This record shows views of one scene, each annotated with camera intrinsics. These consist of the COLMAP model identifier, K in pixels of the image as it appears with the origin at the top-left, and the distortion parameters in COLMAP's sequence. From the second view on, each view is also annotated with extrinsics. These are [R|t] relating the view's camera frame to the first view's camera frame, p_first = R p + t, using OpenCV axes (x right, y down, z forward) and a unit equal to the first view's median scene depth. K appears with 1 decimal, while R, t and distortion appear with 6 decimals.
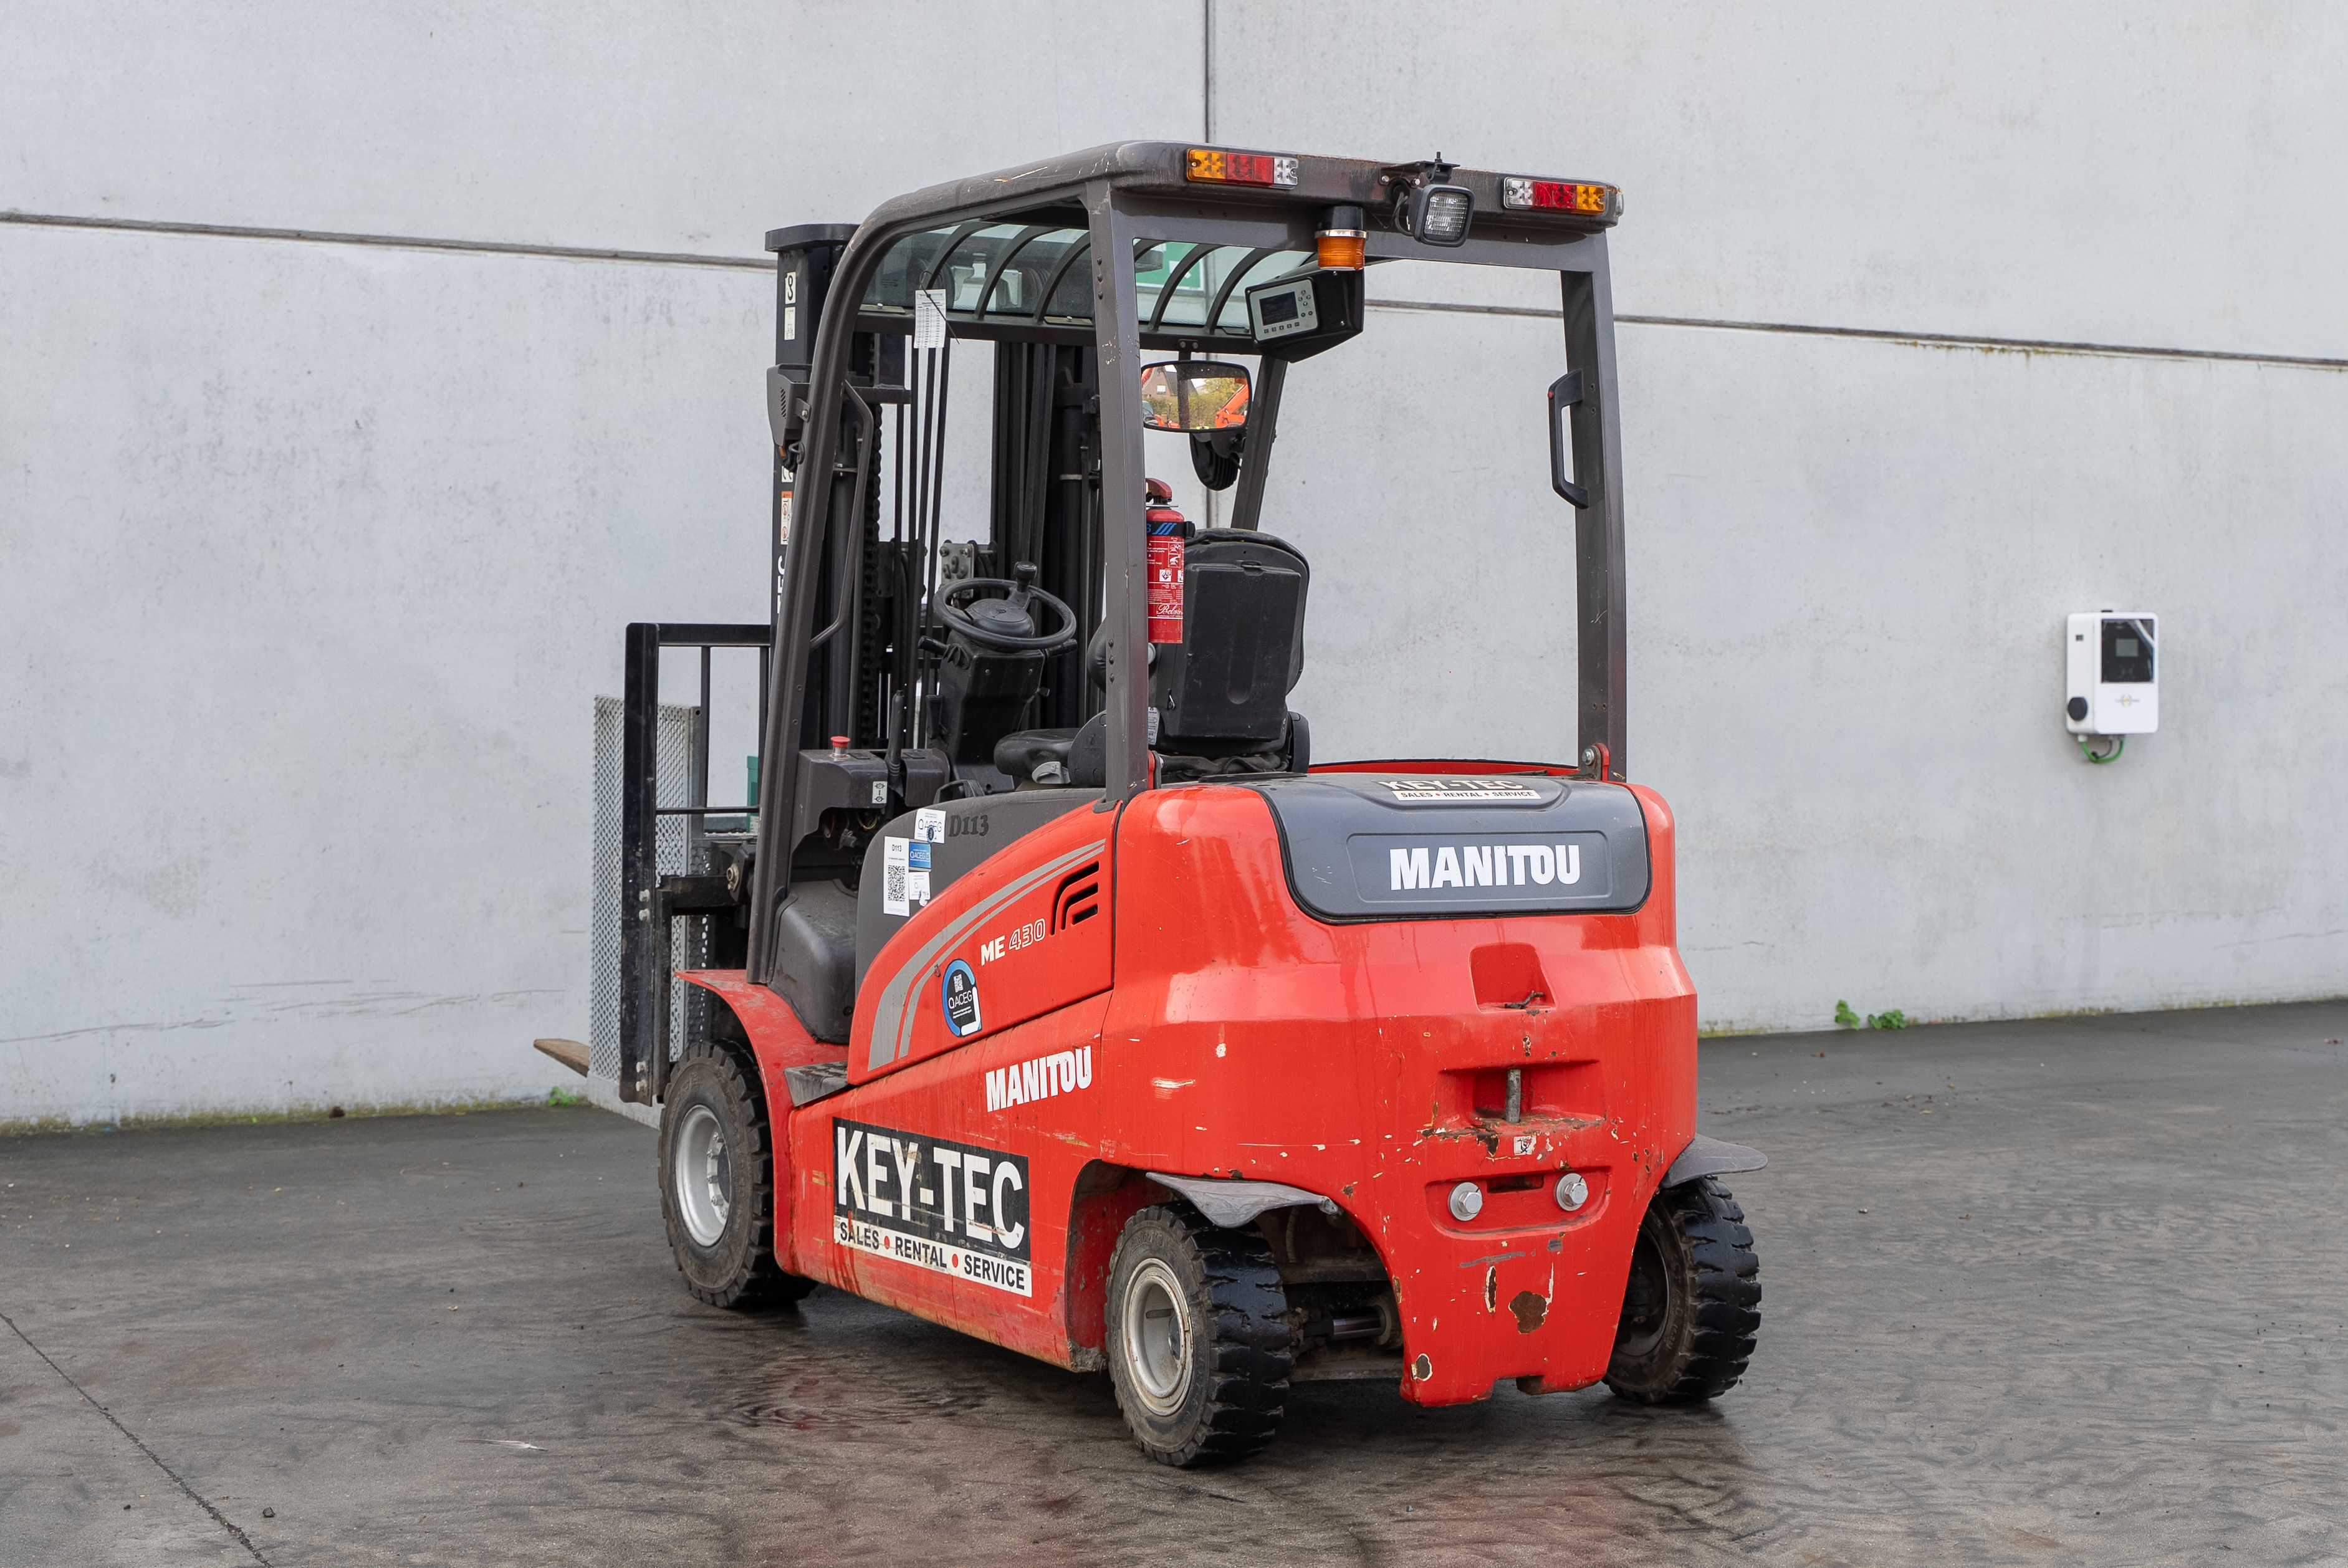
lens RADIAL K [[3175.4, 0, 1052.2], [0, 3175.4, 790.4], [0, 0, 1]] dist [-0.003096, -0.001122]
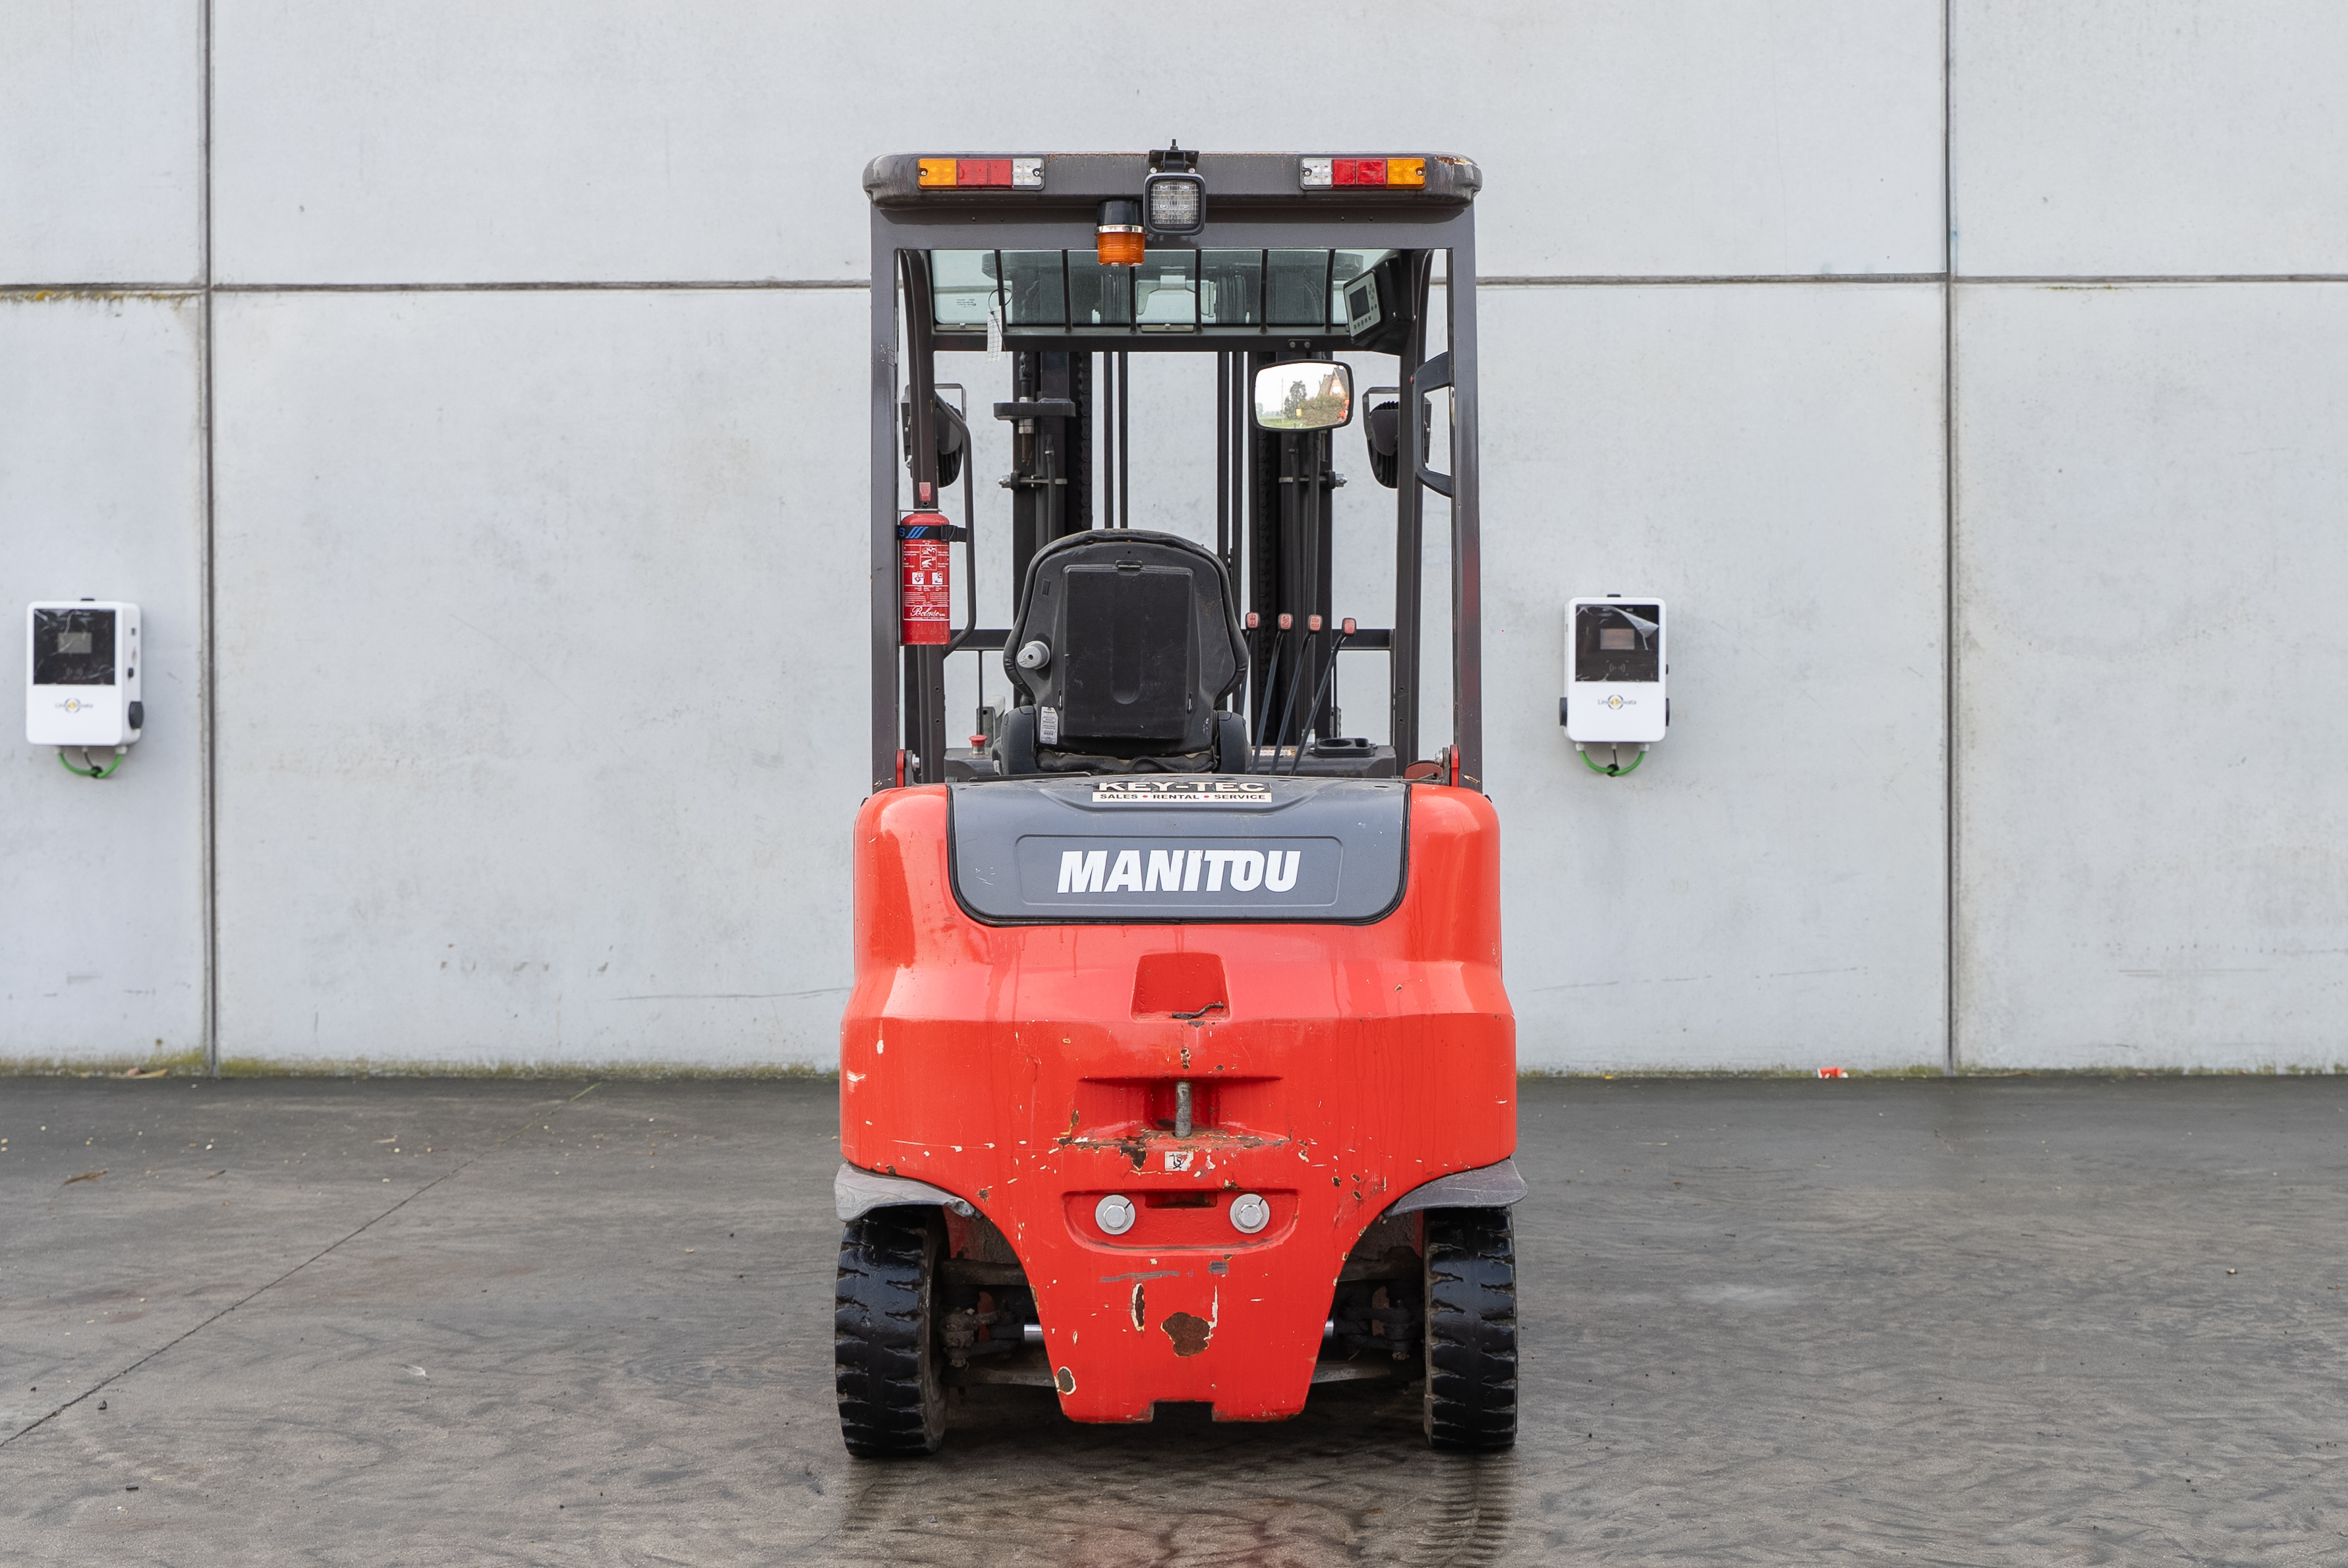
lens RADIAL K [[2952.1, 0, 1142.4], [0, 2952.1, 750.4], [0, 0, 1]] dist [0.007276, -0.043677]
pose [[0.898351, 0.004846, -0.439251, 0.522746], [-0.009704, 0.999914, -0.008813, -0.004895], [0.439171, 0.012180, 0.898321, 0.184460]]
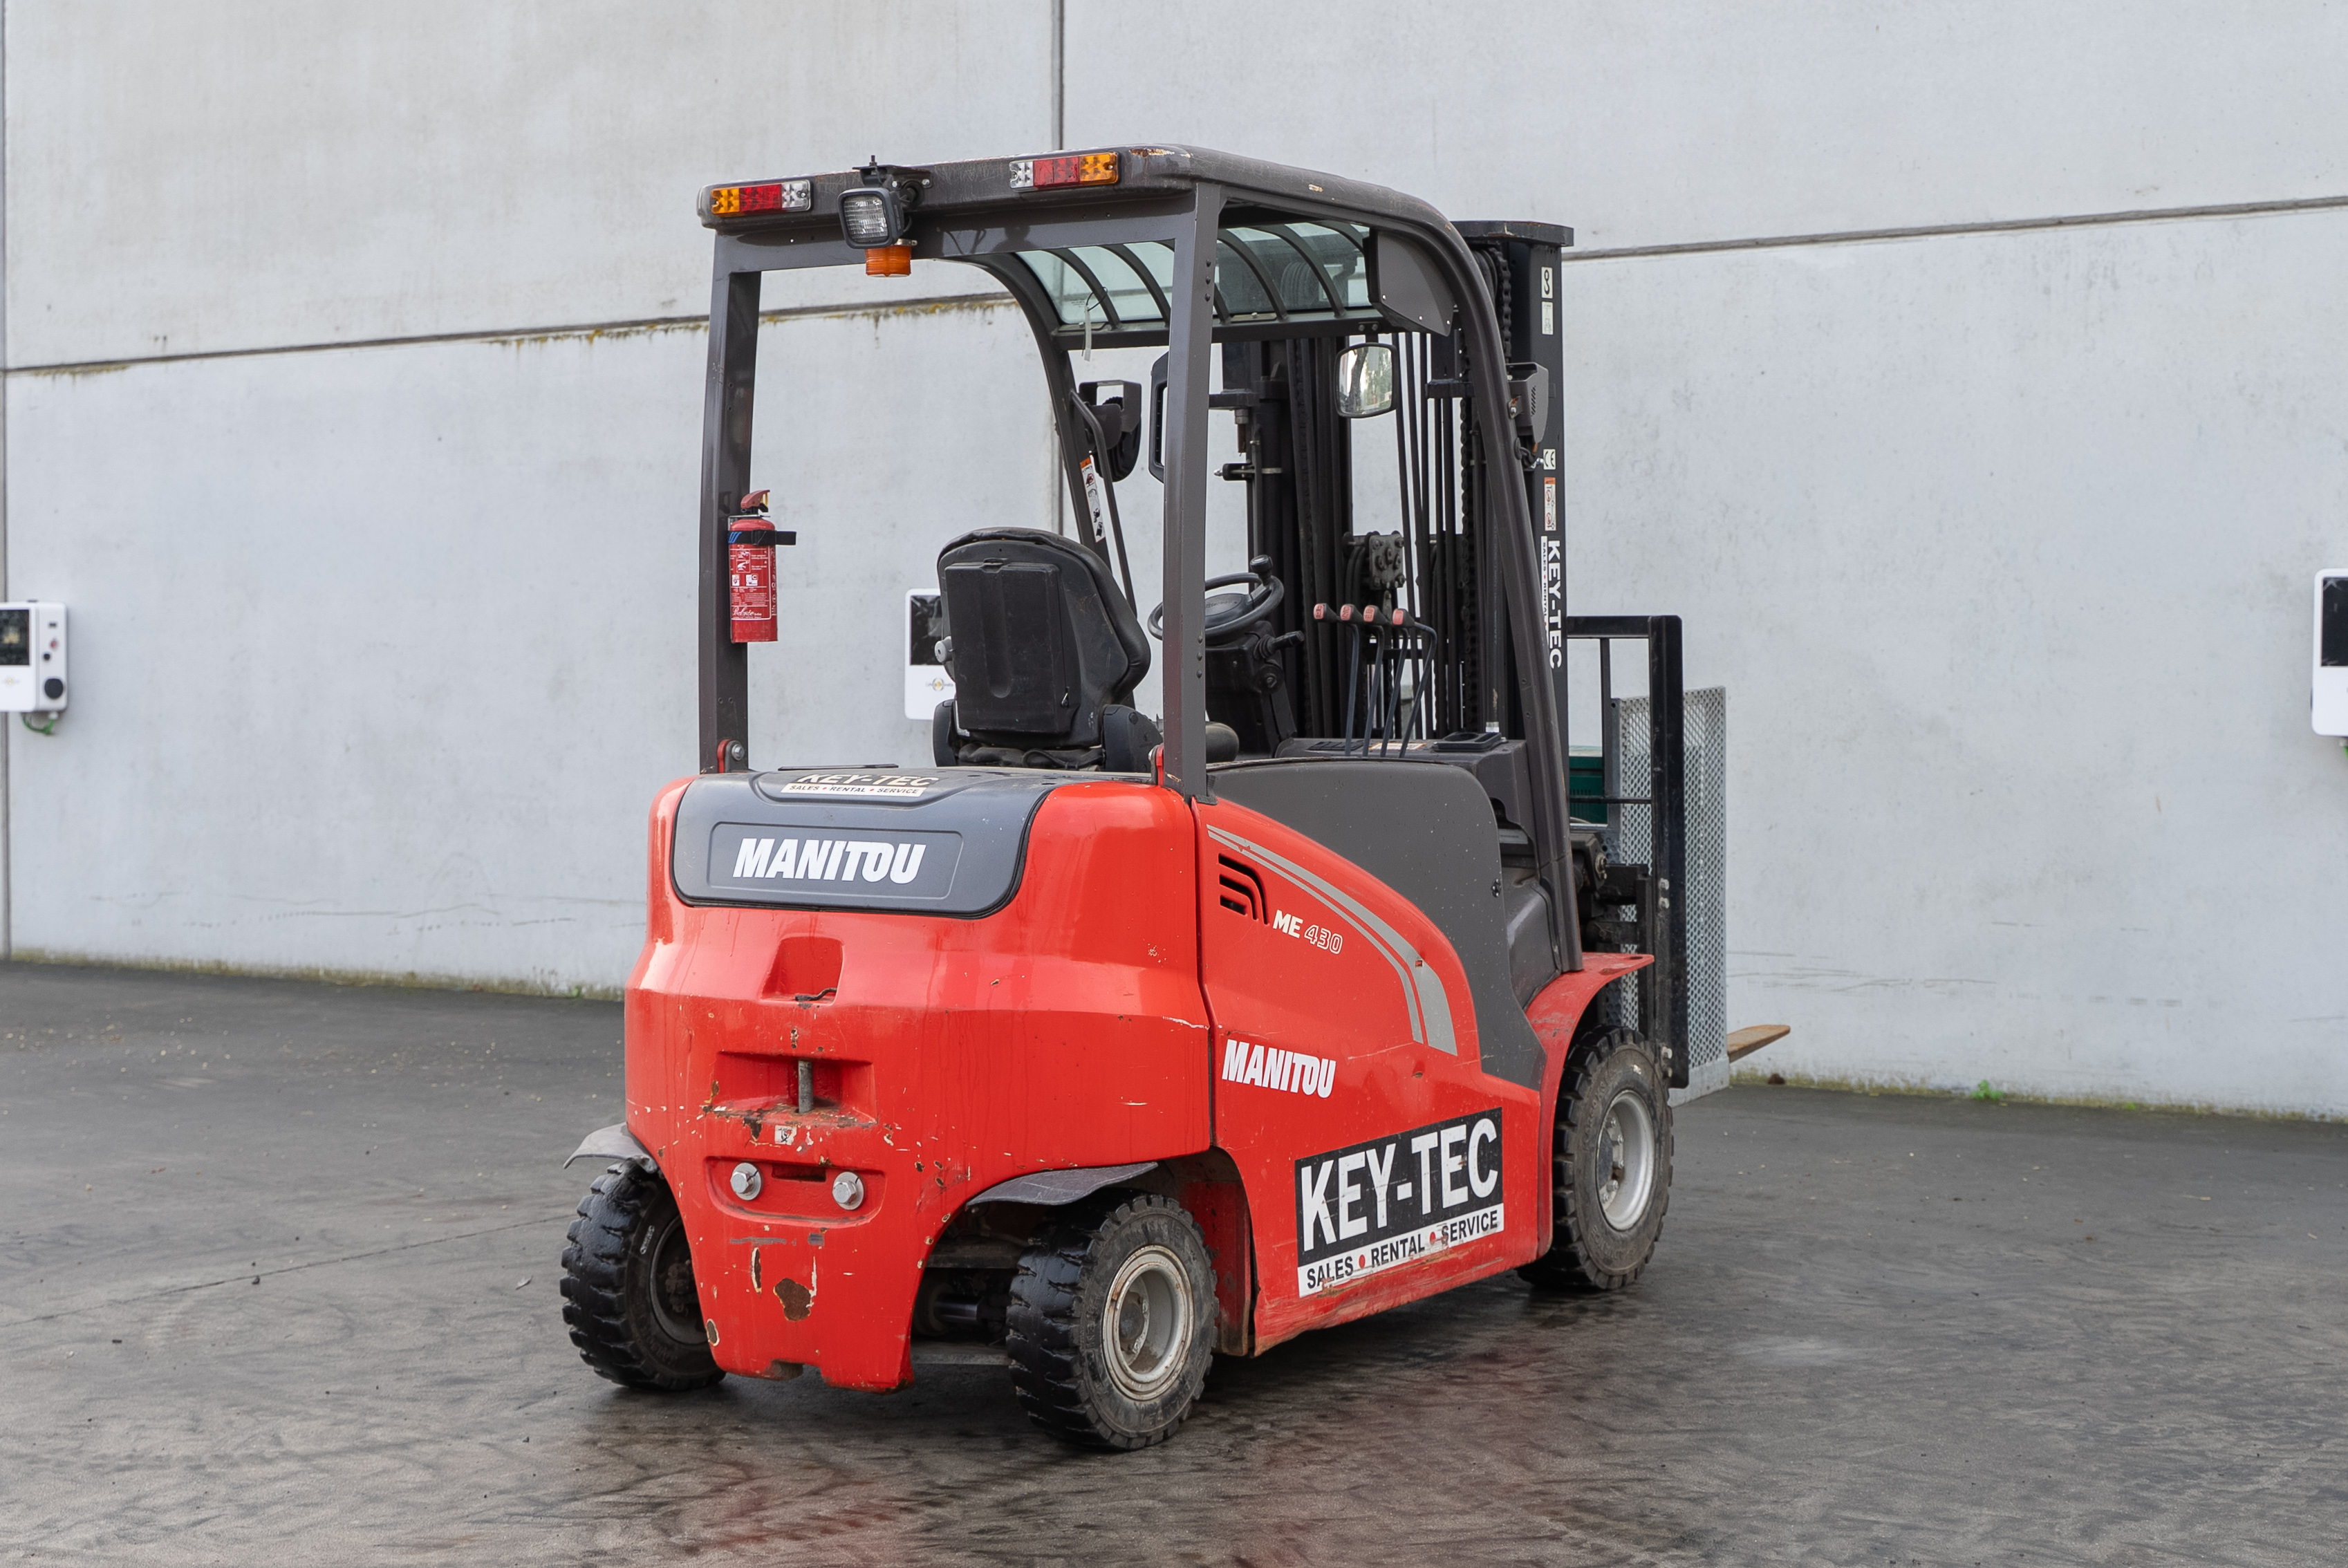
lens RADIAL K [[3076.3, 0, 1174.0], [0, 3076.3, 784.0], [0, 0, 1]] dist [0.006281, -0.001015]
pose [[0.570488, 0.030844, -0.820727, 1.006581], [-0.025020, 0.999483, 0.020171, -0.023081], [0.820925, 0.009027, 0.570965, 0.529109]]
